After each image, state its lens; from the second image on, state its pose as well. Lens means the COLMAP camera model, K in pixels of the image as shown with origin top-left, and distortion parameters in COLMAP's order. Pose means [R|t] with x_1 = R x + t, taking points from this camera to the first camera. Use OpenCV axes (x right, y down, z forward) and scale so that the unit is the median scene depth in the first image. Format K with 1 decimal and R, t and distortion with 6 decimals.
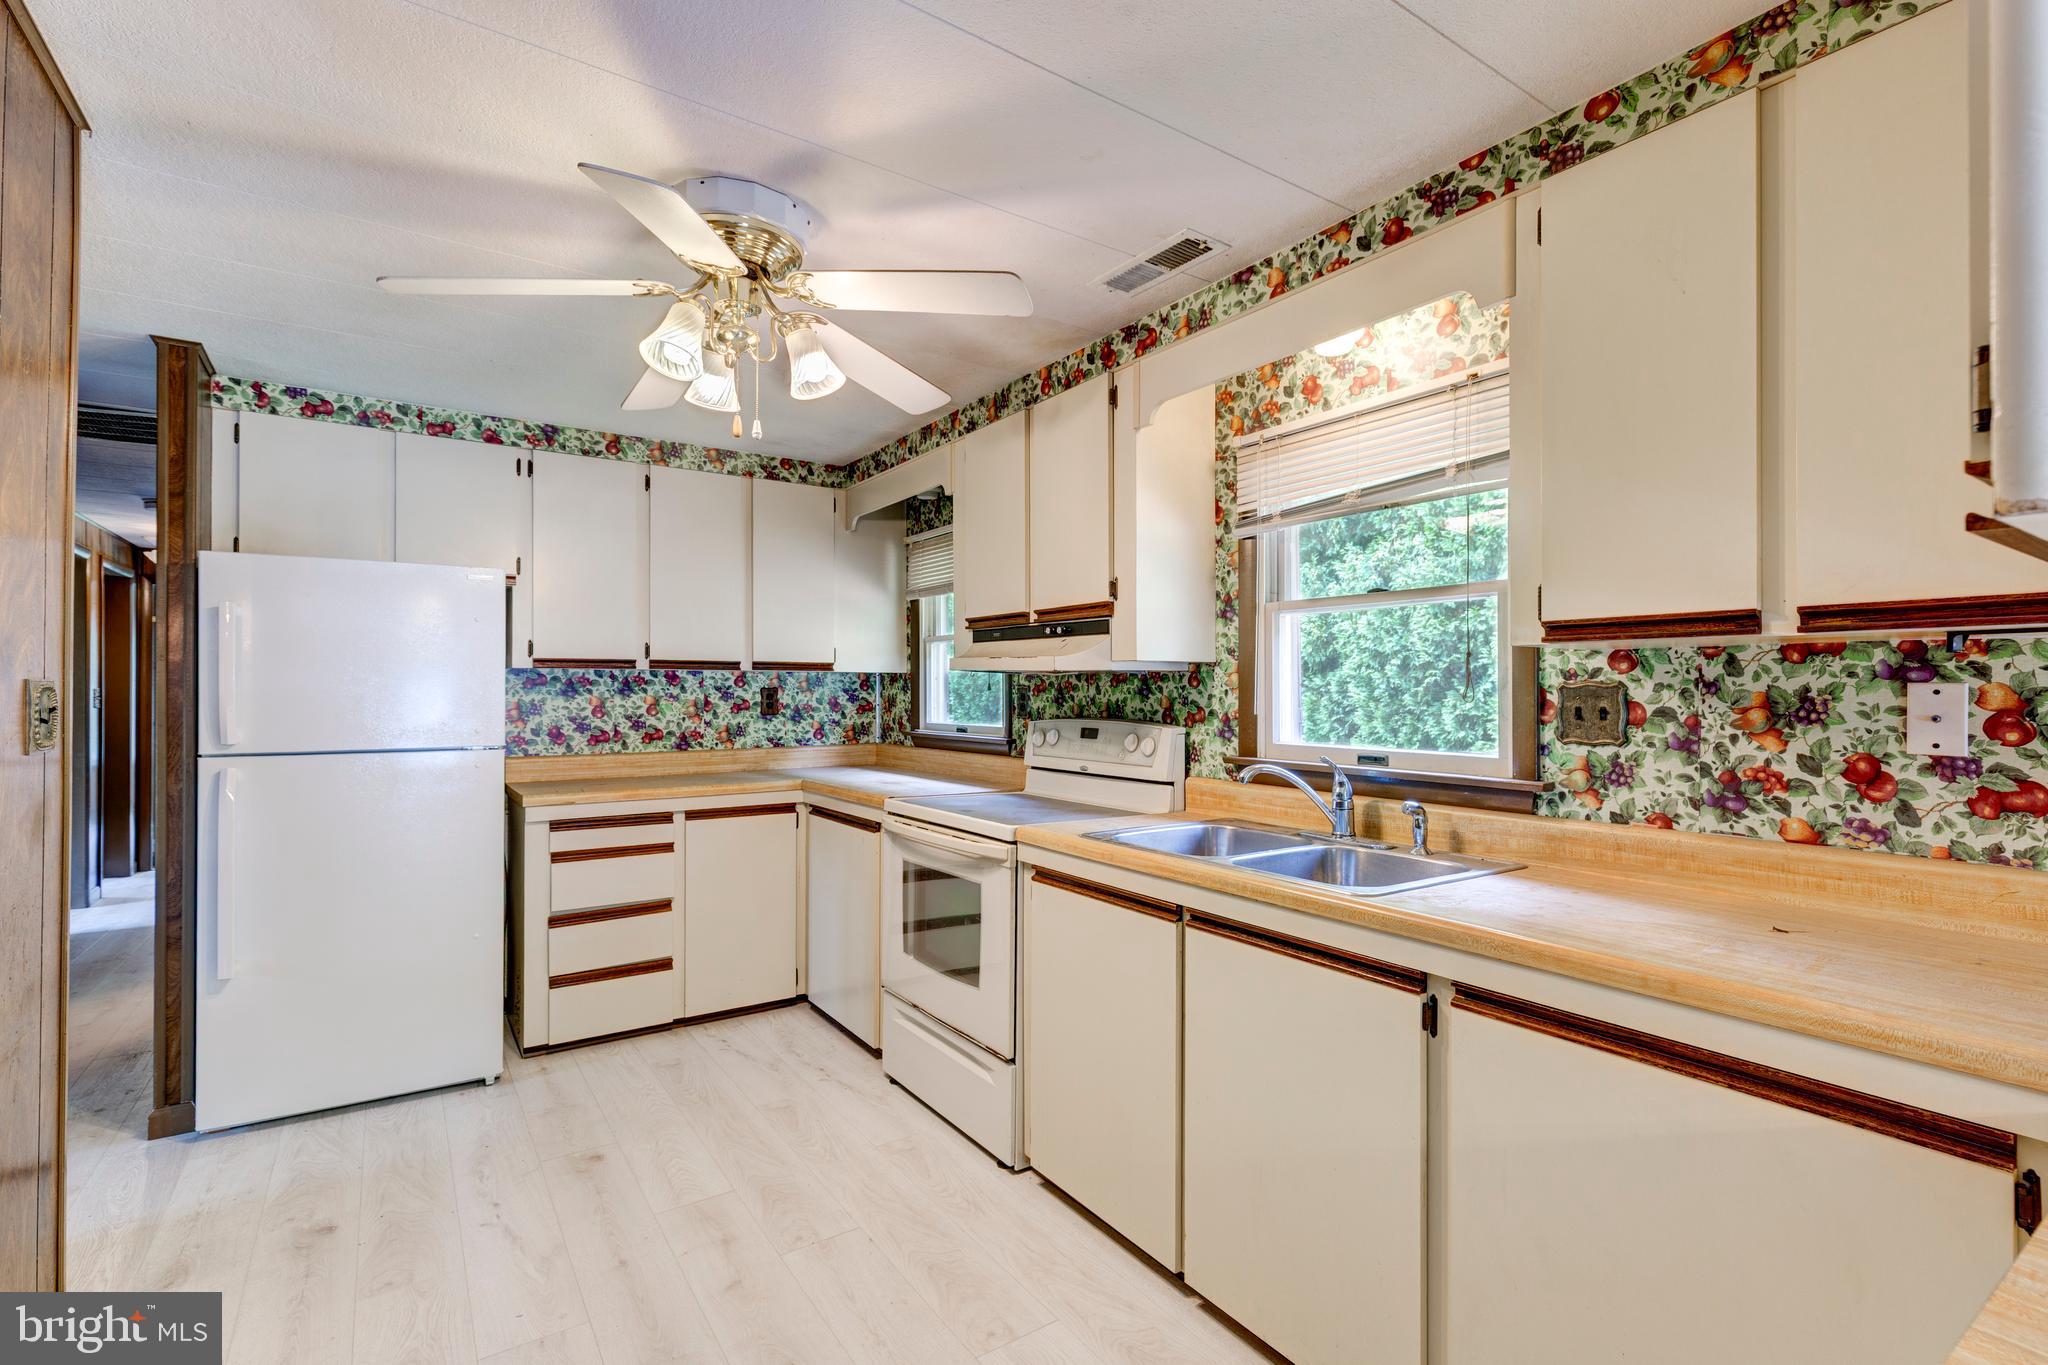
lens RADIAL K [[929.9, 0, 1018.7], [0, 929.9, 684.2], [0, 0, 1]] dist [-0.000686, -0.000378]
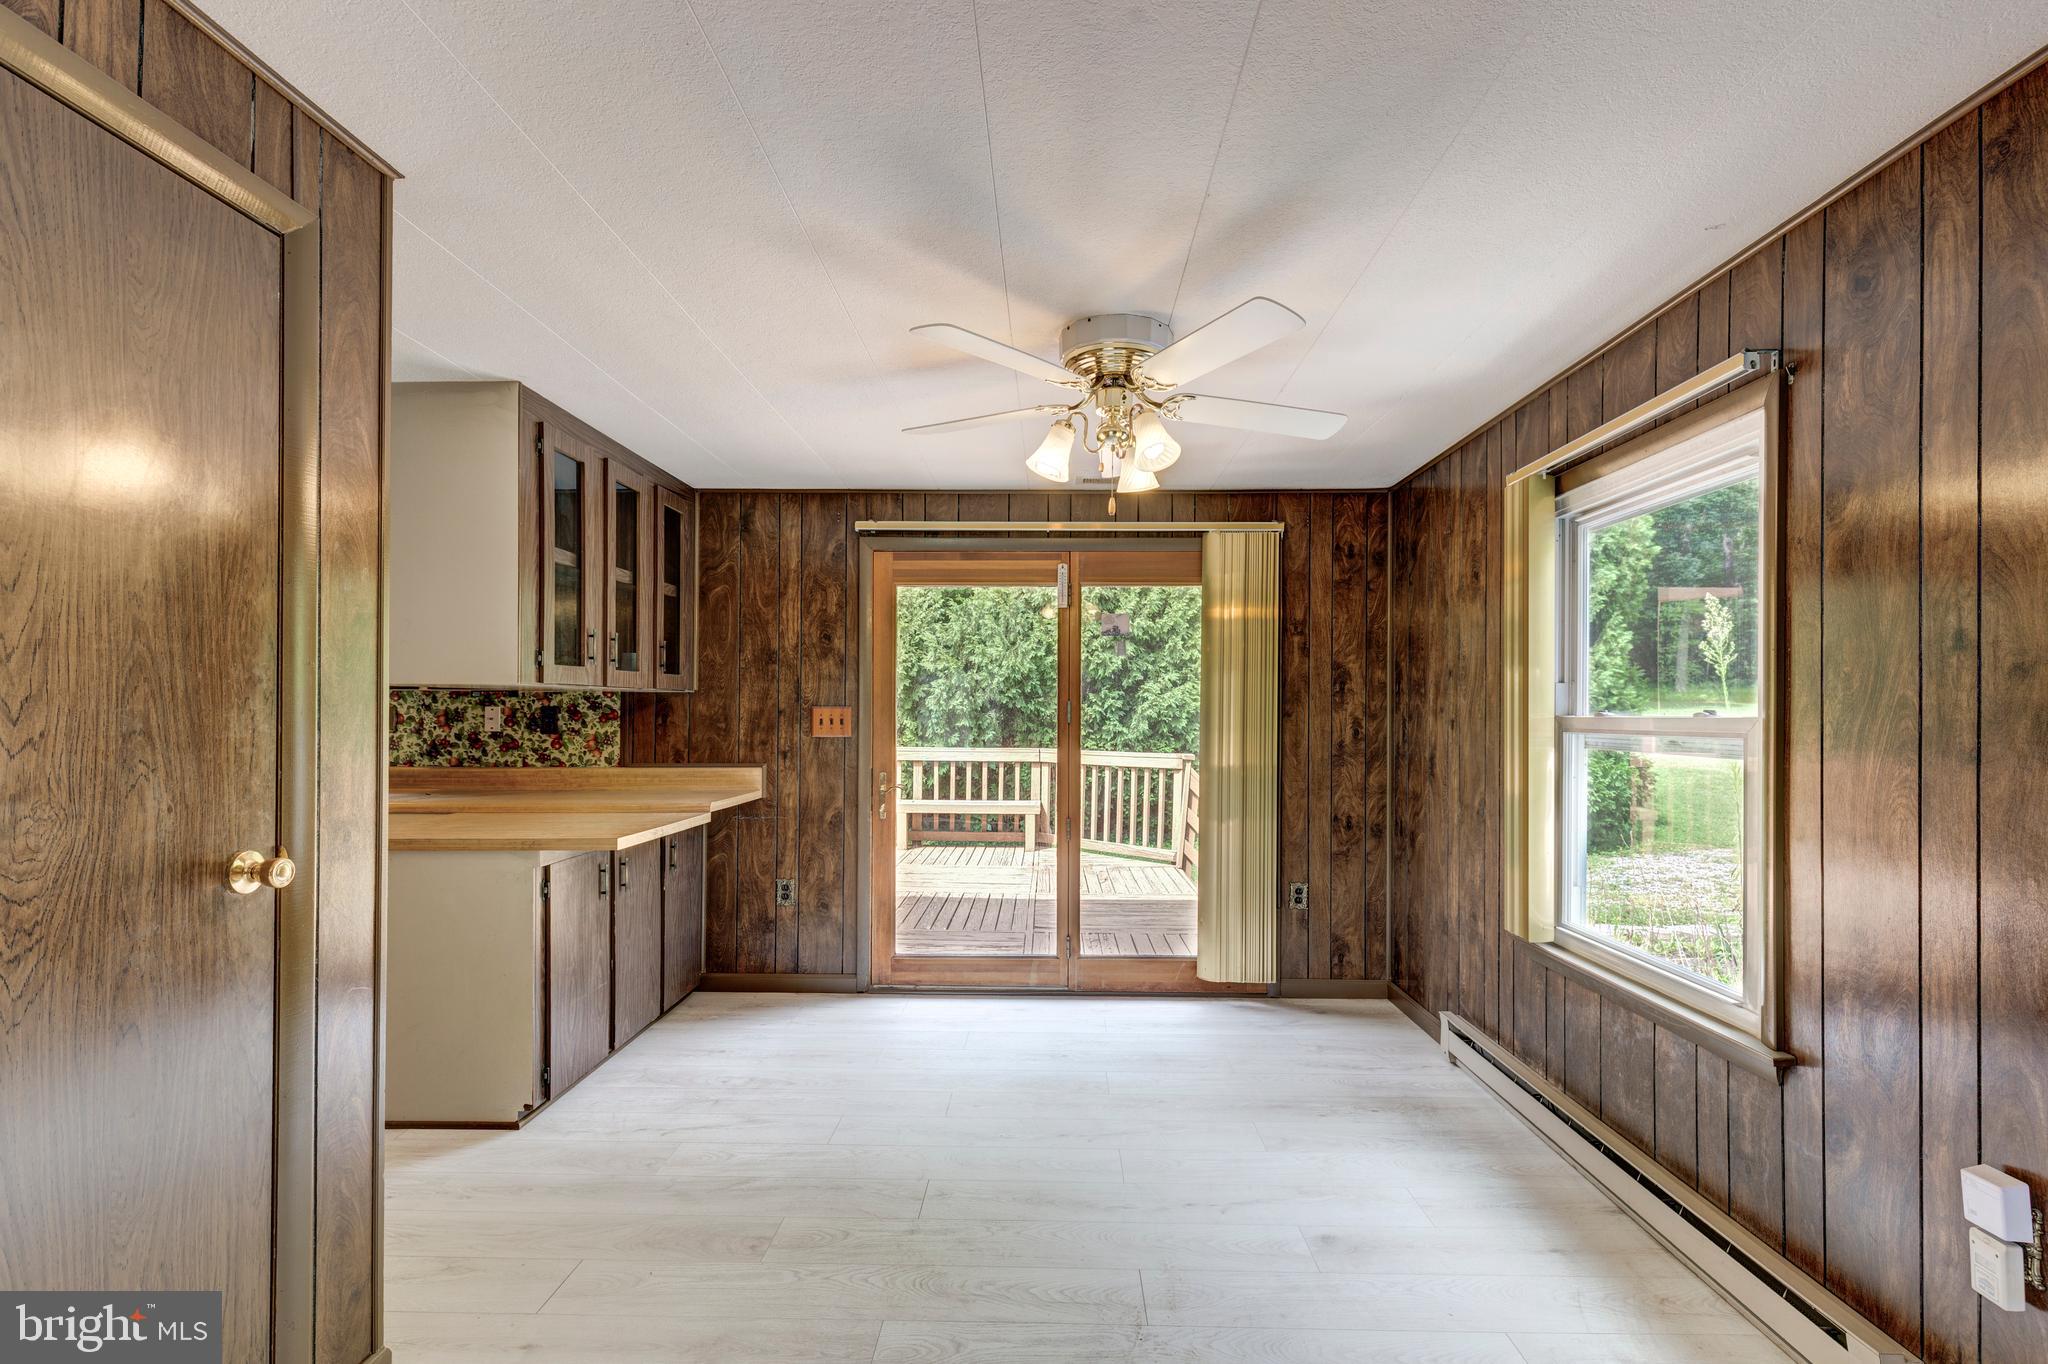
lens RADIAL K [[945.3, 0, 1046.8], [0, 945.3, 707.6], [0, 0, 1]] dist [0.004610, -0.000320]
pose [[0.573678, 0.004600, 0.819068, -0.194163], [-0.009069, 0.999959, 0.000736, -0.006849], [-0.819031, -0.007851, 0.573696, -0.927772]]
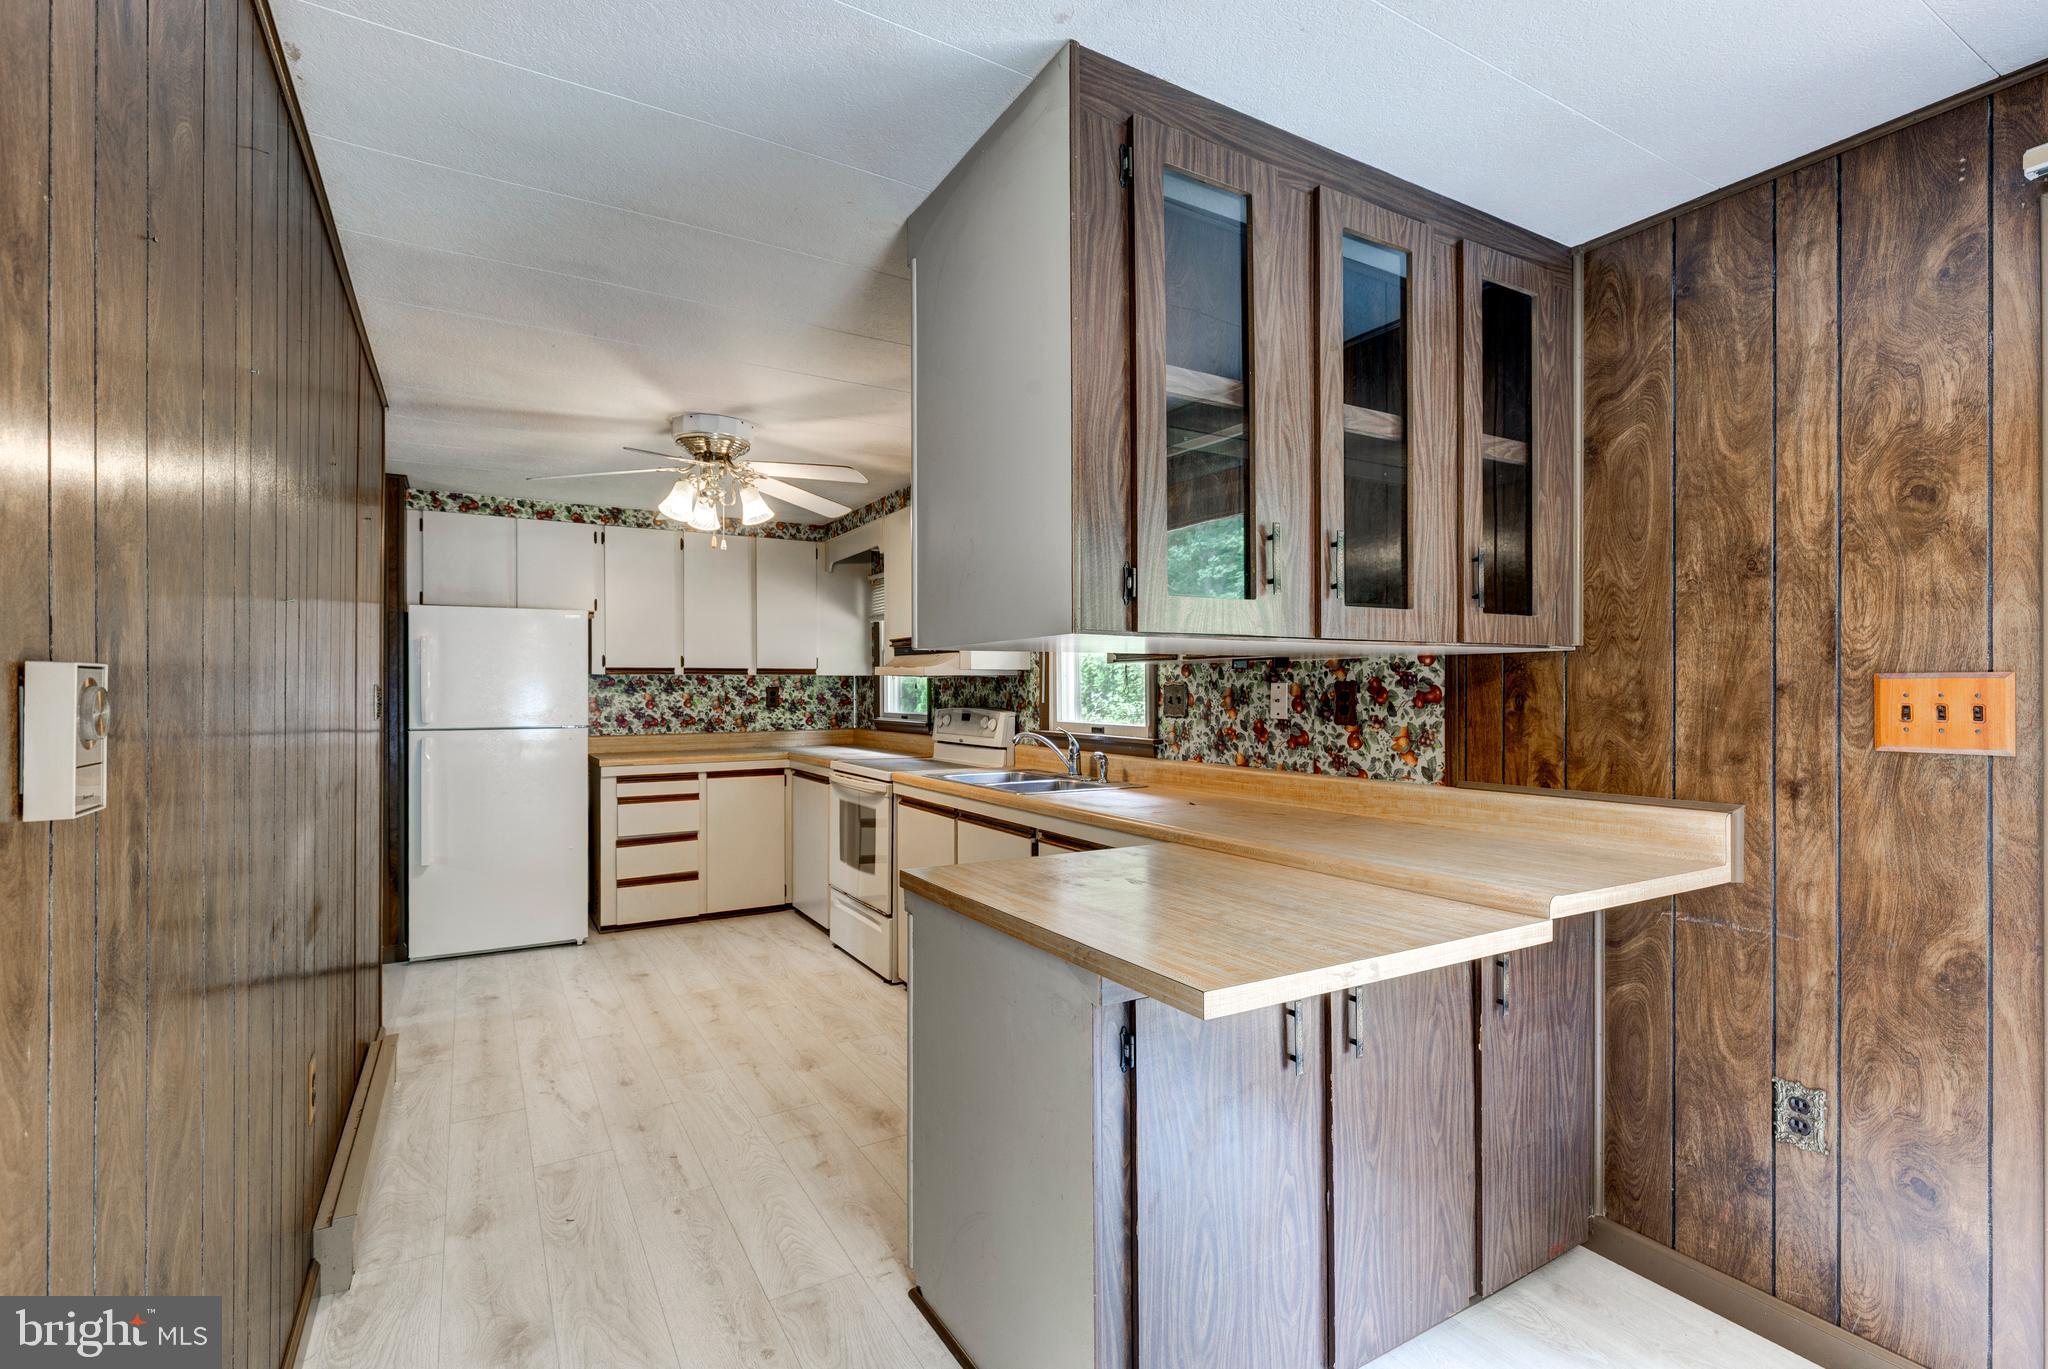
lens RADIAL K [[943.1, 0, 1015.0], [0, 943.1, 685.8], [0, 0, 1]] dist [-0.001281, -0.000467]
pose [[0.997367, -0.003215, -0.072454, 0.247660], [0.003427, 0.999990, 0.002798, -0.001196], [0.072444, -0.003038, 0.997368, -0.470979]]
